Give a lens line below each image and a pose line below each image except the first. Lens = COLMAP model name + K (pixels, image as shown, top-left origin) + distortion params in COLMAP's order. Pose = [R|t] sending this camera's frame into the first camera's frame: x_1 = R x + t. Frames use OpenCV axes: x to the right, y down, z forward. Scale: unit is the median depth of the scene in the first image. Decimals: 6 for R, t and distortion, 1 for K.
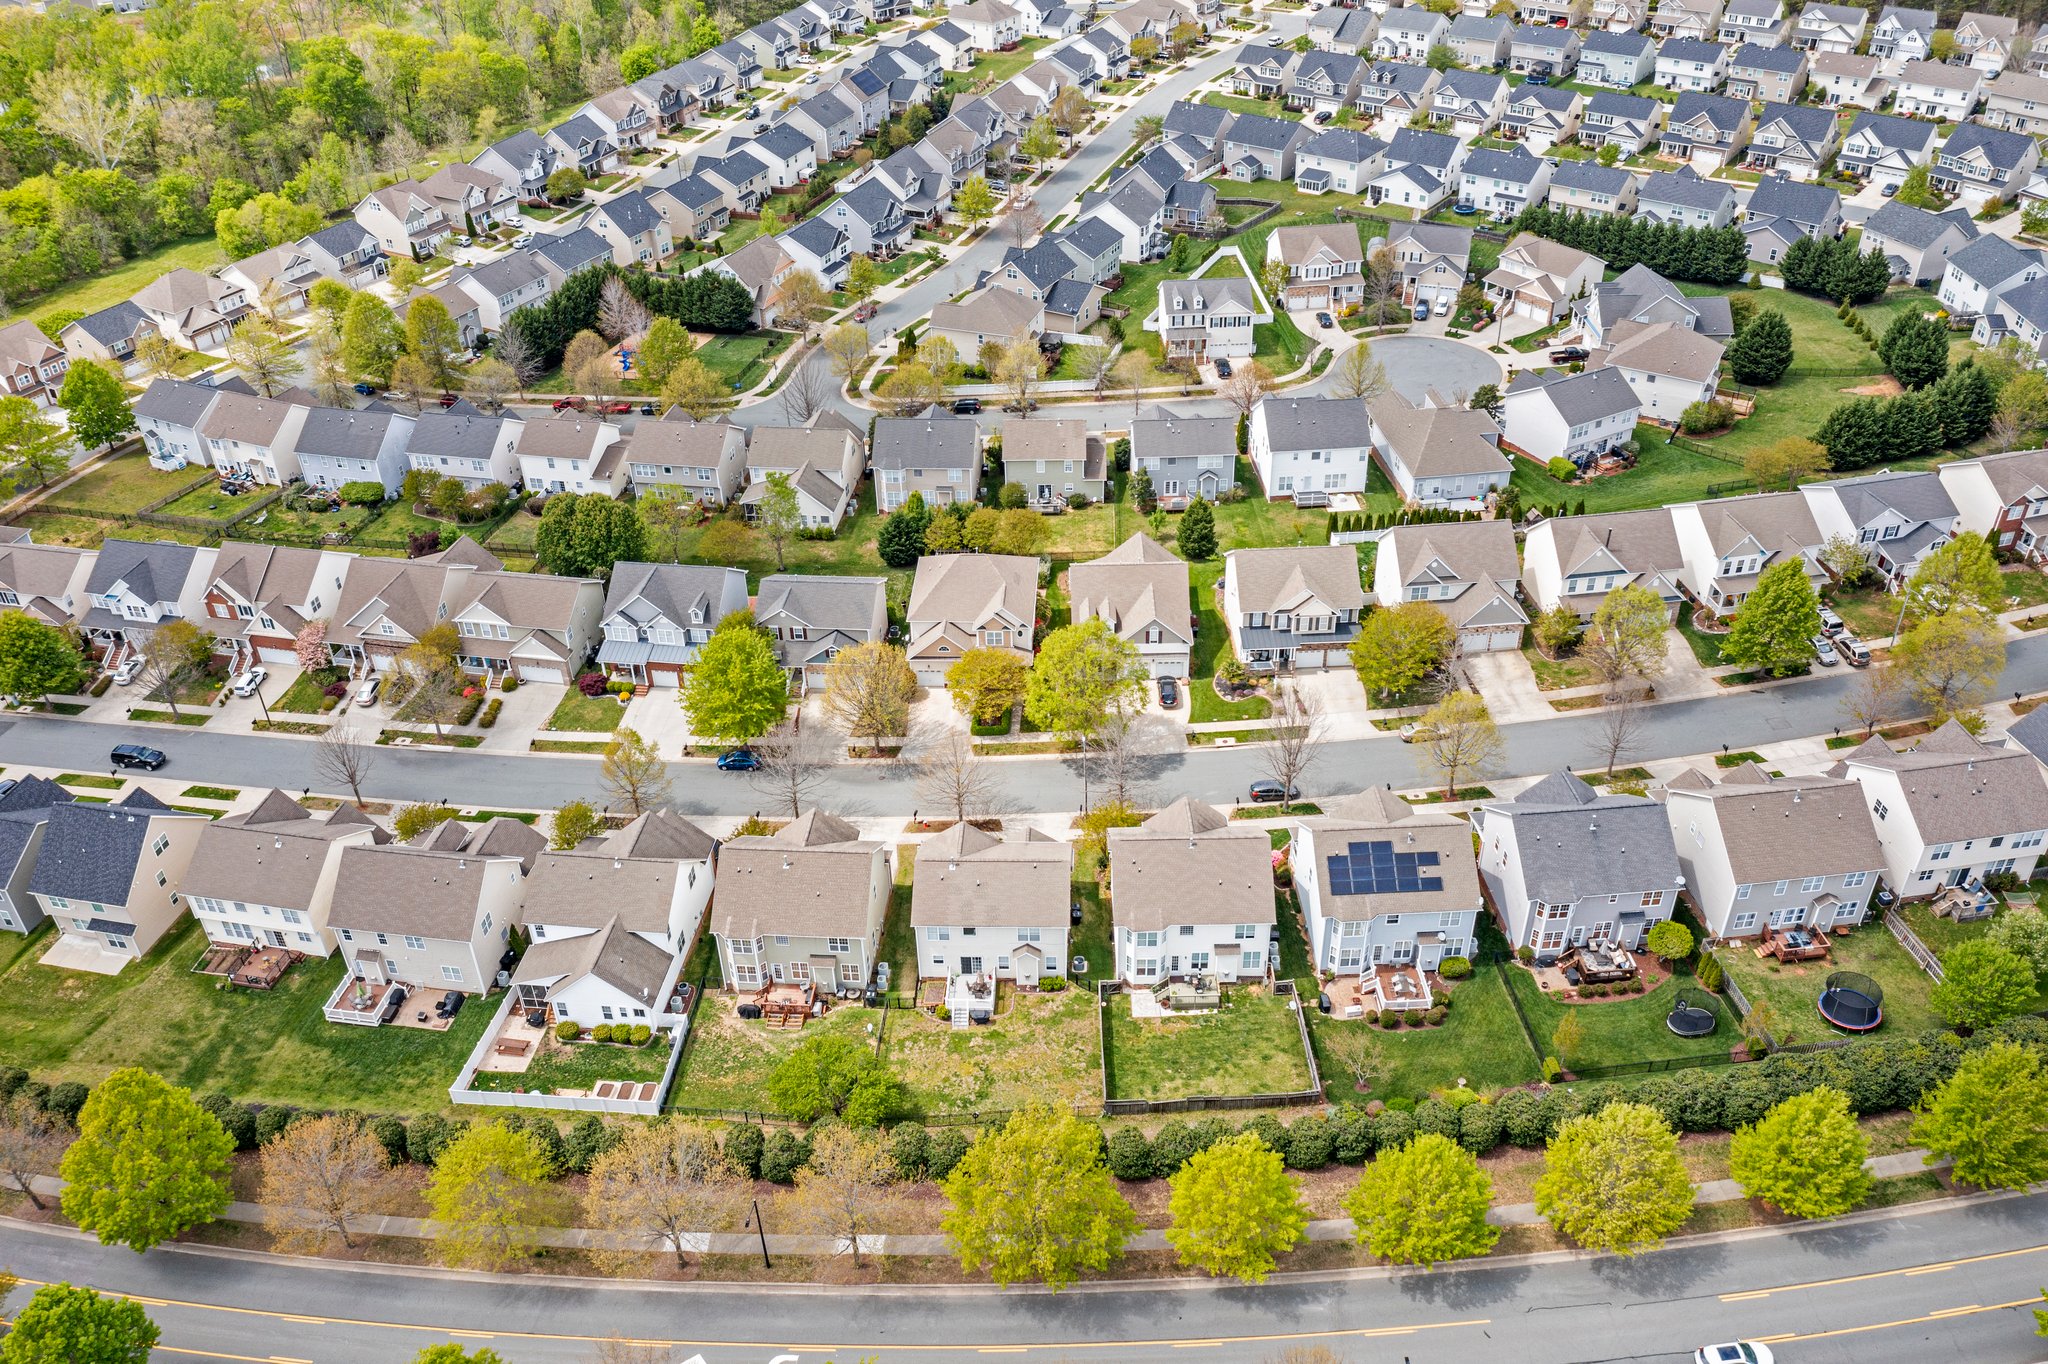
lens RADIAL K [[1613.4, 0, 1028.6], [0, 1613.4, 659.8], [0, 0, 1]] dist [-0.031998, 0.008436]
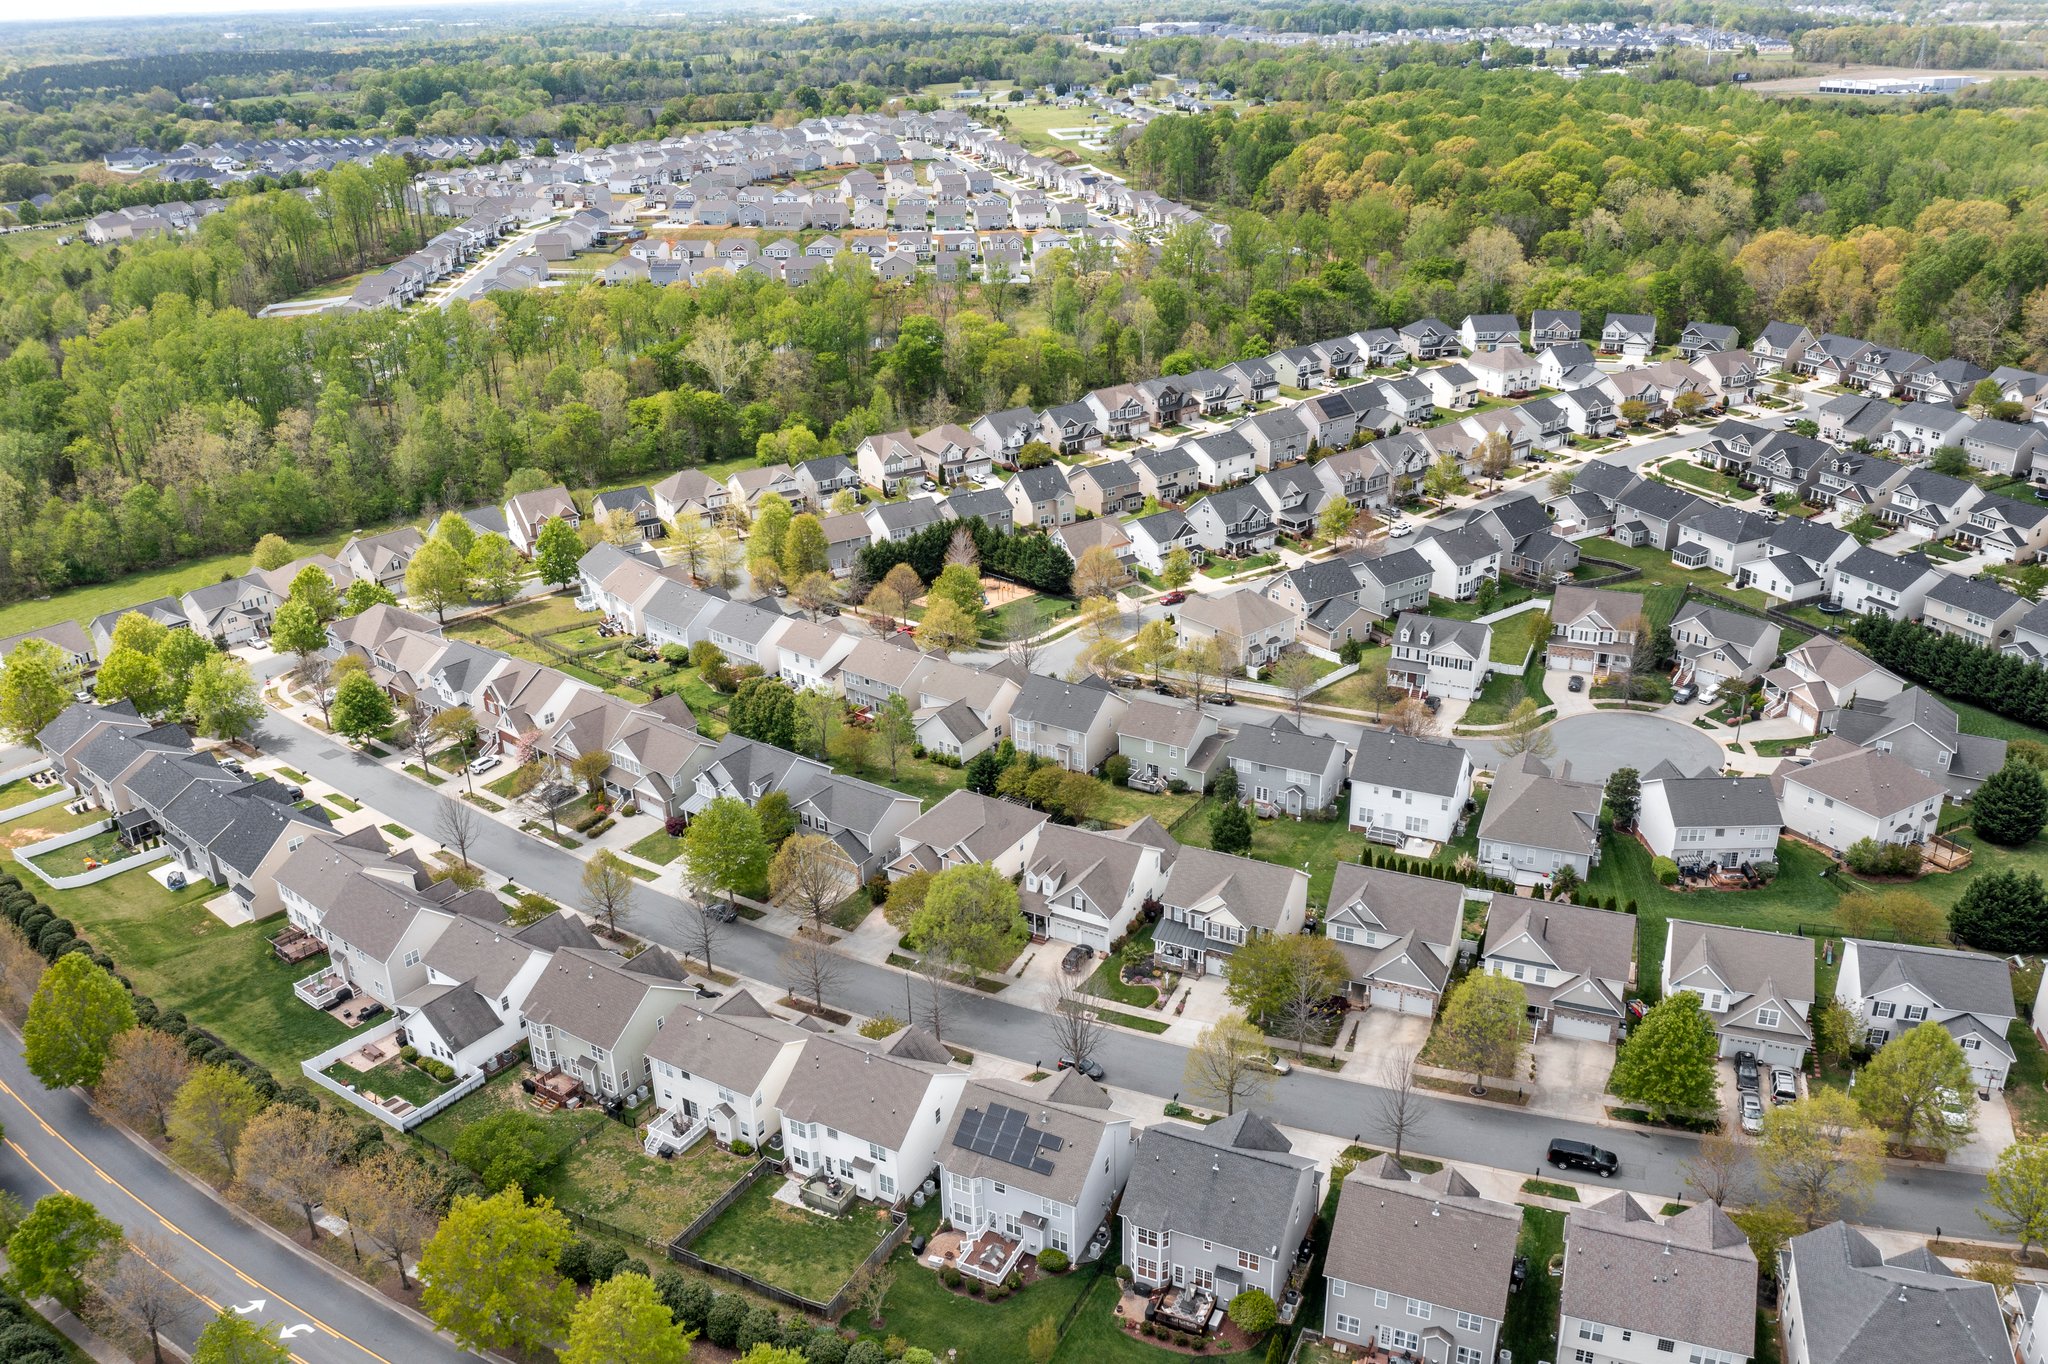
lens RADIAL K [[1586.7, 0, 1024.0], [0, 1586.7, 682.0], [0, 0, 1]] dist [-0.032373, 0.006602]
pose [[0.875717, 0.197542, -0.440564, 0.363864], [-0.269626, 0.957021, -0.106829, -0.025165], [0.400526, 0.212340, 0.891342, 0.026038]]
